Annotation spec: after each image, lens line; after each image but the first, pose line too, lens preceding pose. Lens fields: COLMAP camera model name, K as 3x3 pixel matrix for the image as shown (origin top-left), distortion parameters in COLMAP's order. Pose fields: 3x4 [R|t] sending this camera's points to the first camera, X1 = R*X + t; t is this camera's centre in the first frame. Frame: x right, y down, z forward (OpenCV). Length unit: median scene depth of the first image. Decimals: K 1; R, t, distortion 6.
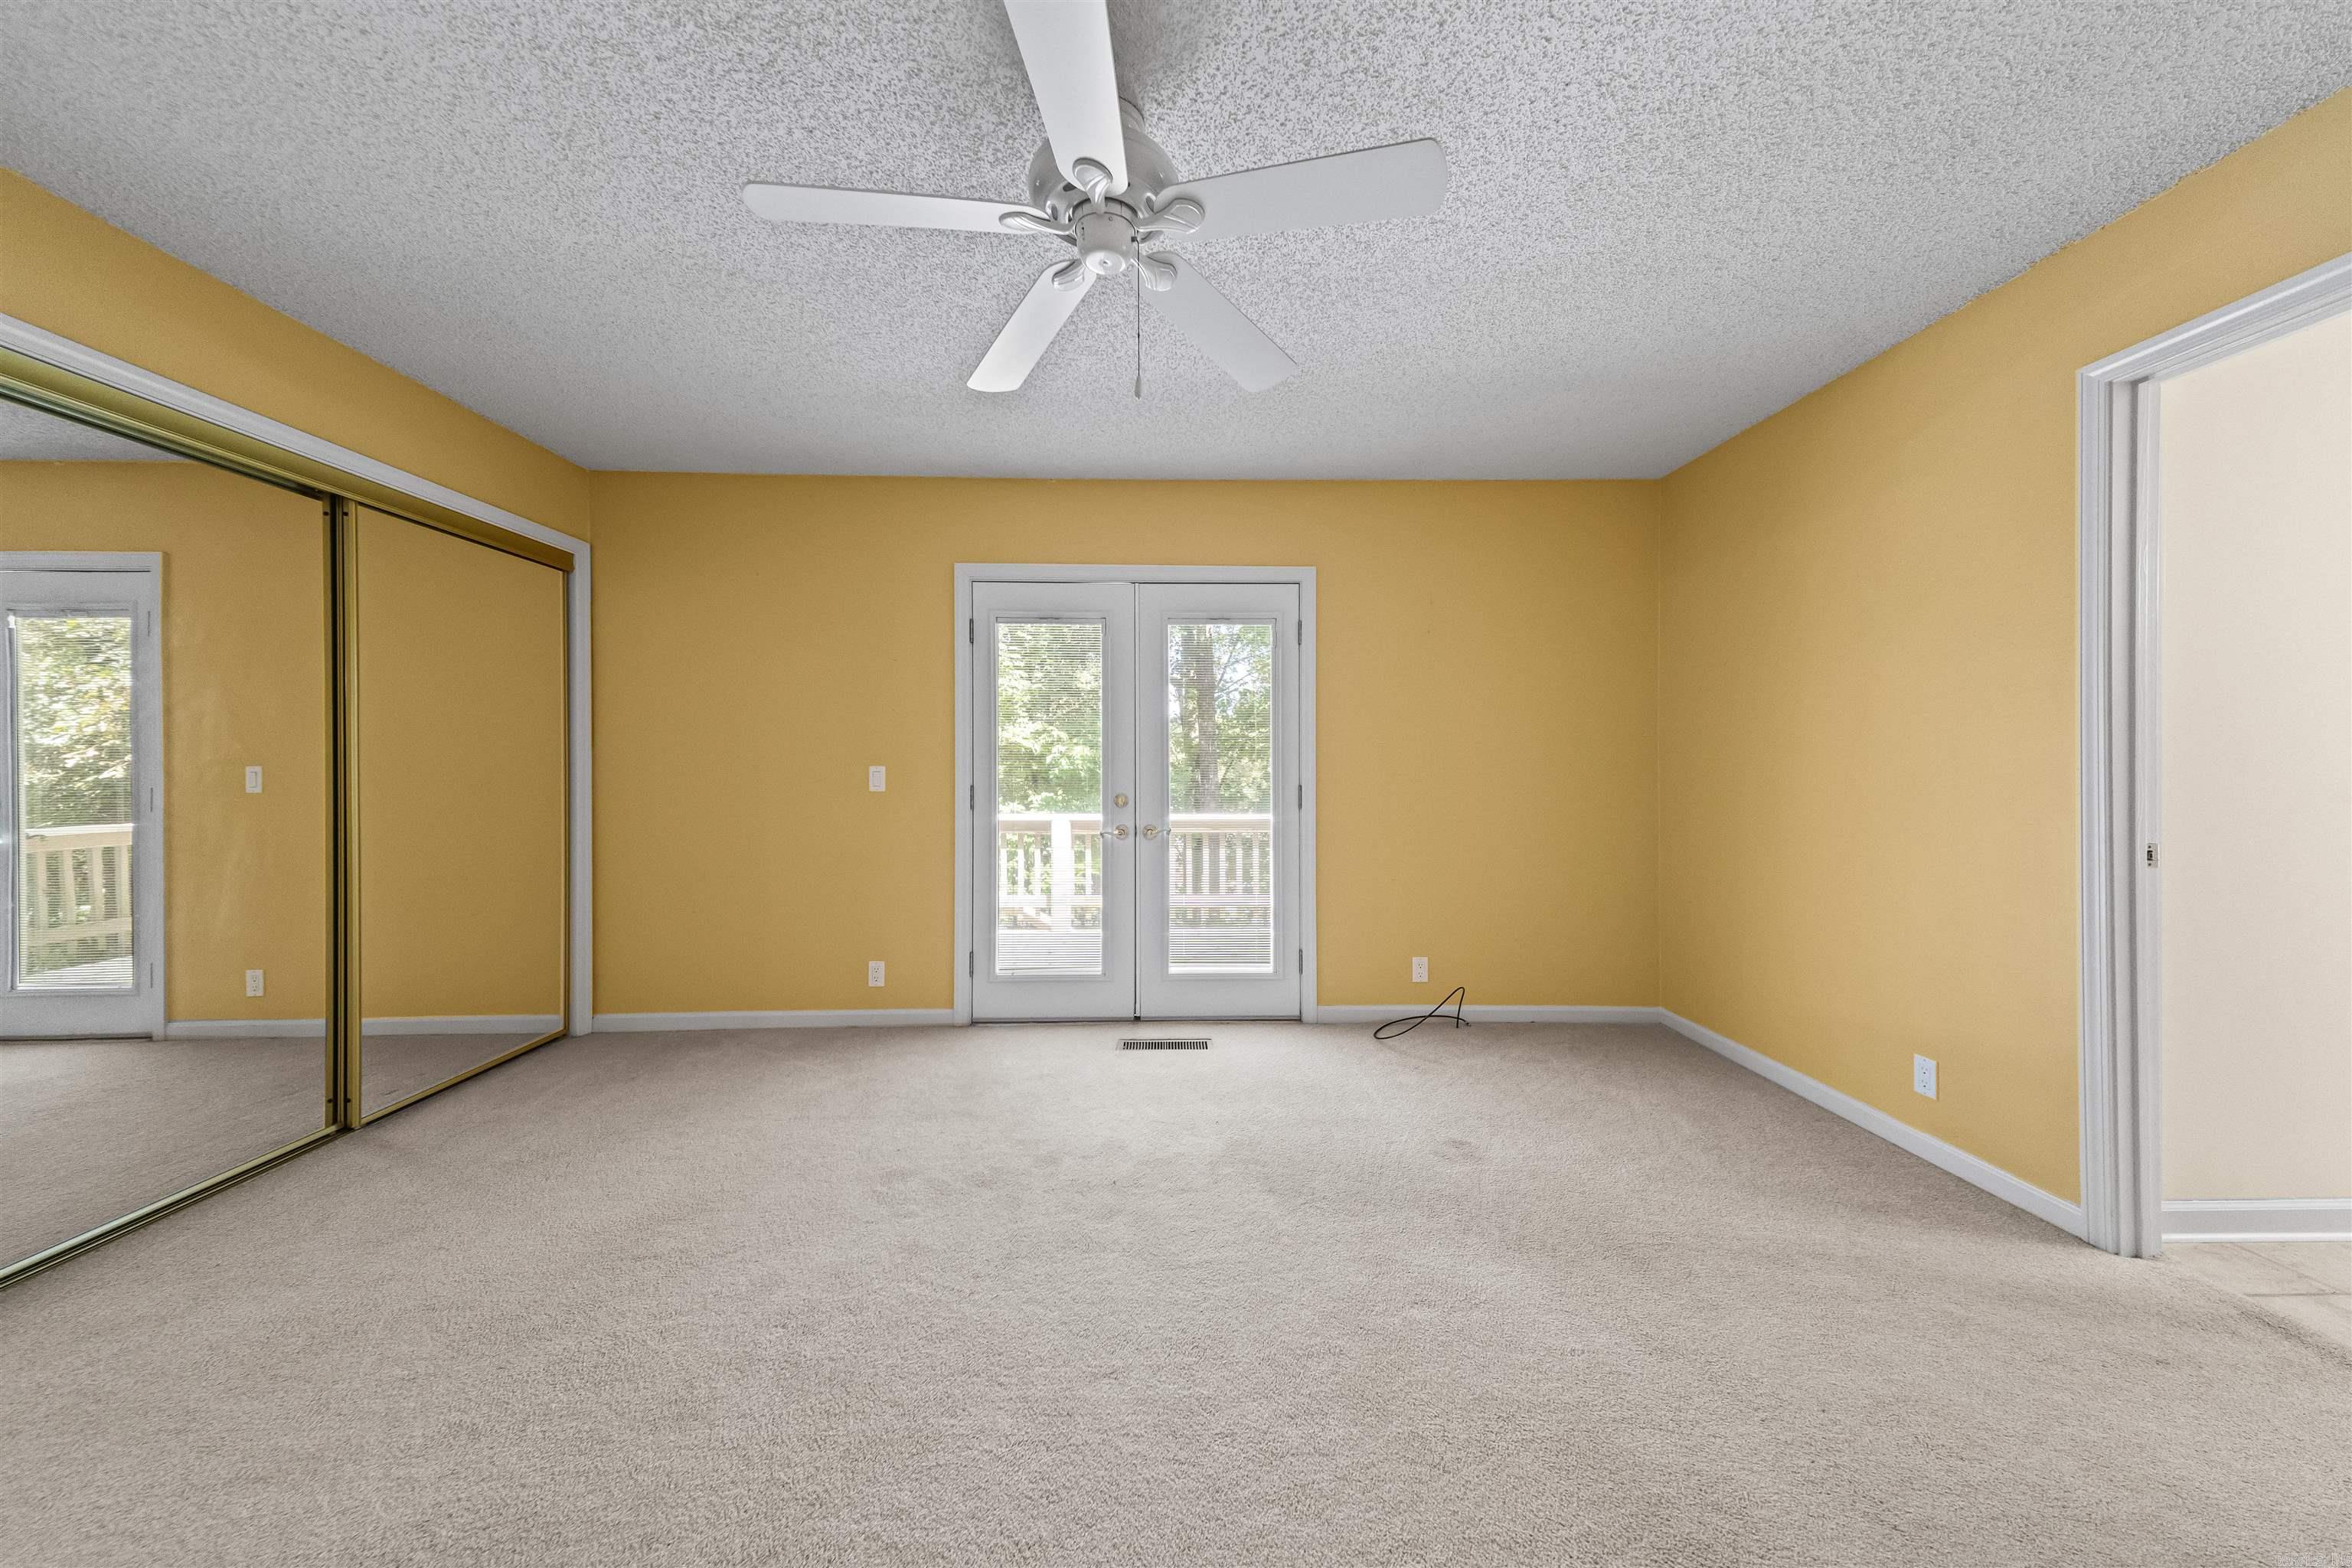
lens RADIAL K [[807.9, 0, 1185.0], [0, 807.9, 763.0], [0, 0, 1]] dist [0.026308, -0.005399]
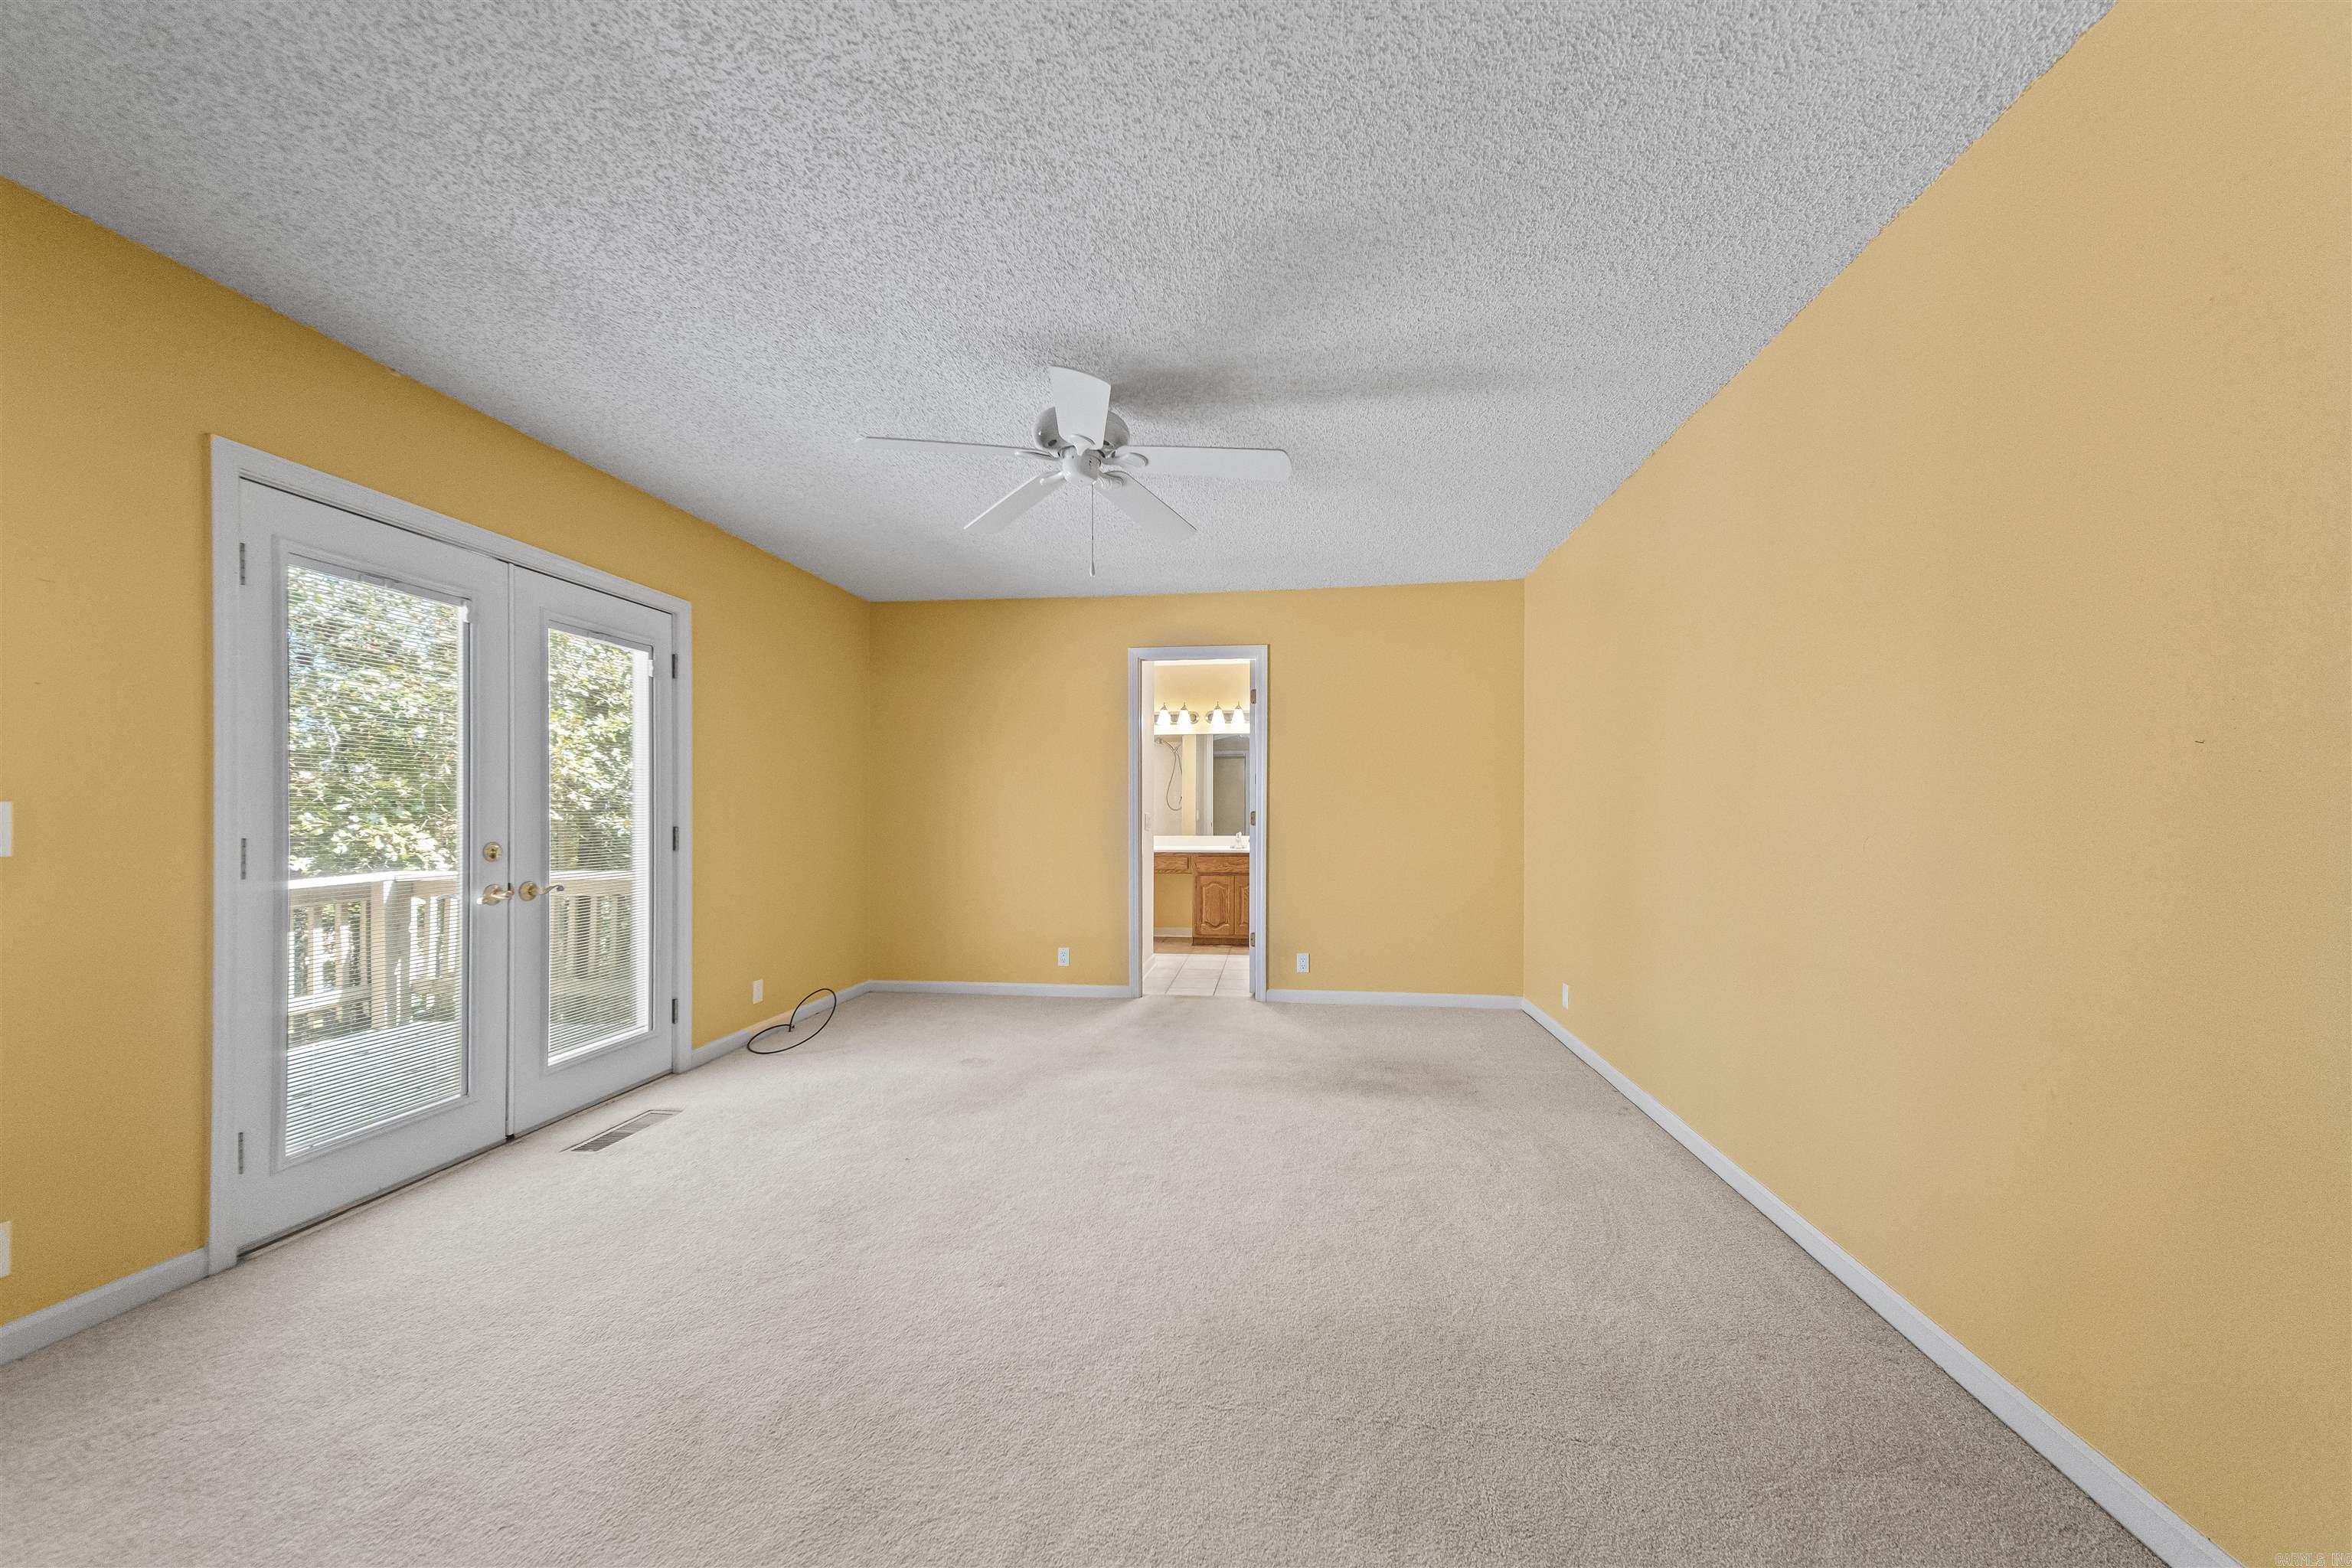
lens RADIAL K [[807.9, 0, 1172.2], [0, 807.9, 797.8], [0, 0, 1]] dist [0.026308, -0.005399]
pose [[0.170551, 0.015346, 0.985229, -0.717051], [-0.004435, 0.999881, -0.014807, 0.006206], [-0.985339, -0.001844, 0.170599, 0.259778]]
